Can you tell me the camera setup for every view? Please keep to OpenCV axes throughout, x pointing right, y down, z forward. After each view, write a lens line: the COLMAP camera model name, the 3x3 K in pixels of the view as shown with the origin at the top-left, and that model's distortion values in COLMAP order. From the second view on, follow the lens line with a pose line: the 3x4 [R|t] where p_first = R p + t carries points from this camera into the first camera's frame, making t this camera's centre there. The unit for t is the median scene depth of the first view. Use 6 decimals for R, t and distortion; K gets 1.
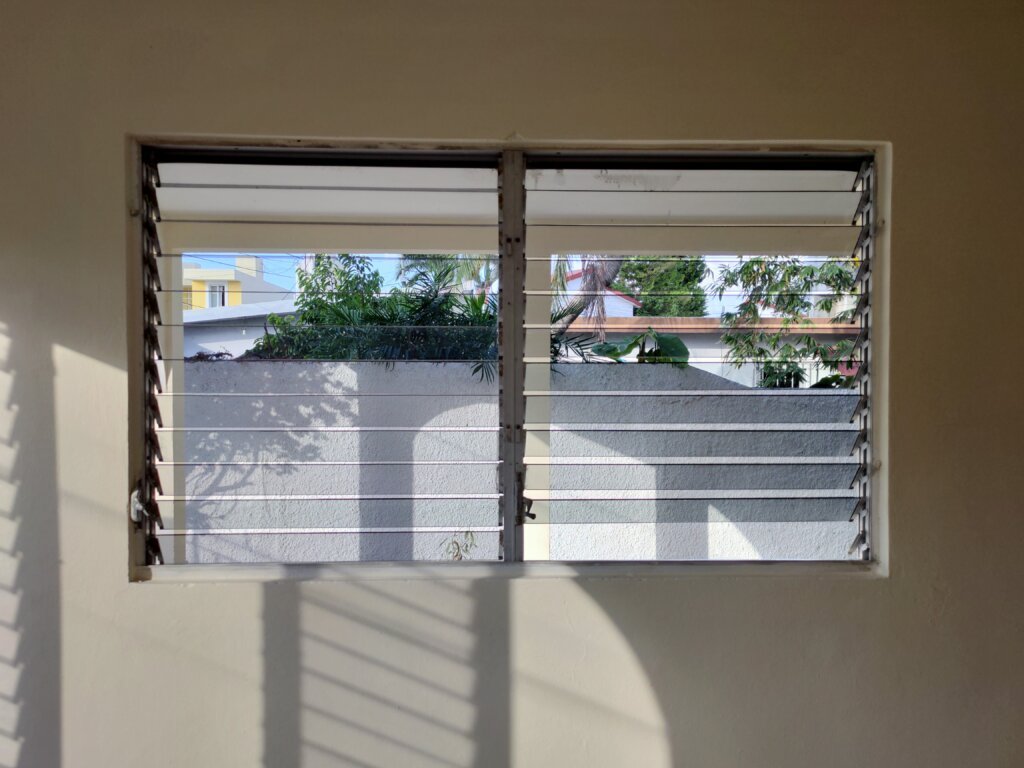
lens RADIAL K [[809.3, 0, 512.8], [0, 809.3, 381.6], [0, 0, 1]] dist [0.030700, -0.007965]
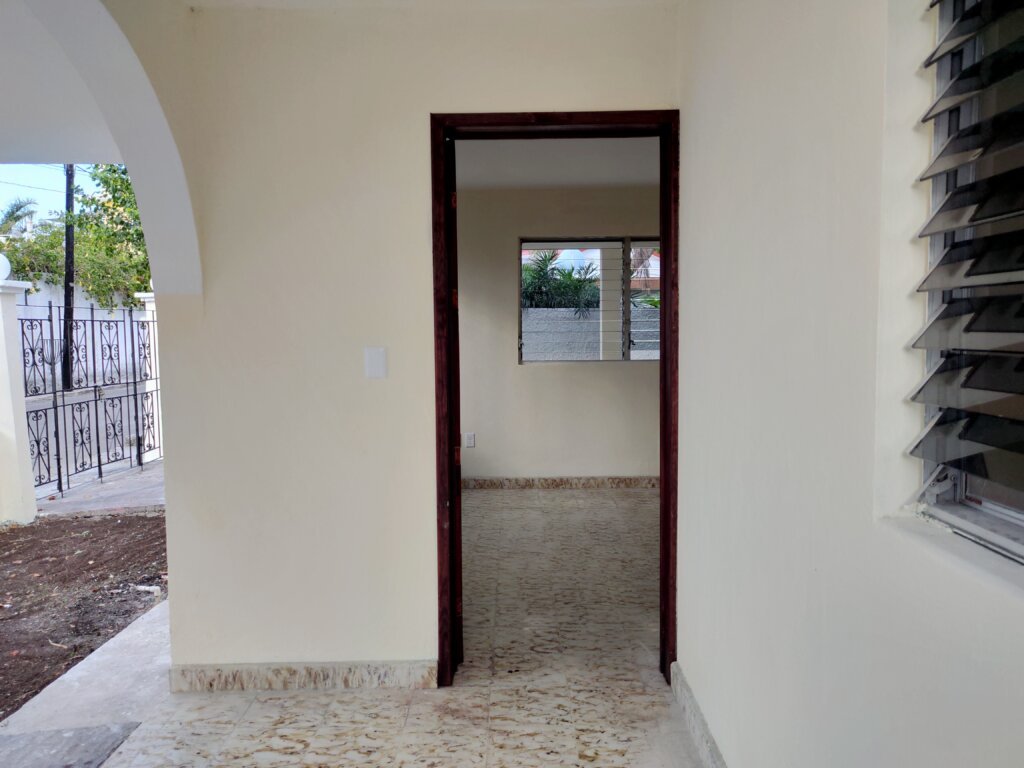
lens RADIAL K [[809.3, 0, 511.4], [0, 809.3, 386.1], [0, 0, 1]] dist [0.030700, -0.007965]
pose [[0.999312, -0.007087, -0.036410, -0.353291], [0.009253, 0.998176, 0.059662, 0.123455], [0.035921, -0.059958, 0.997554, -2.352099]]
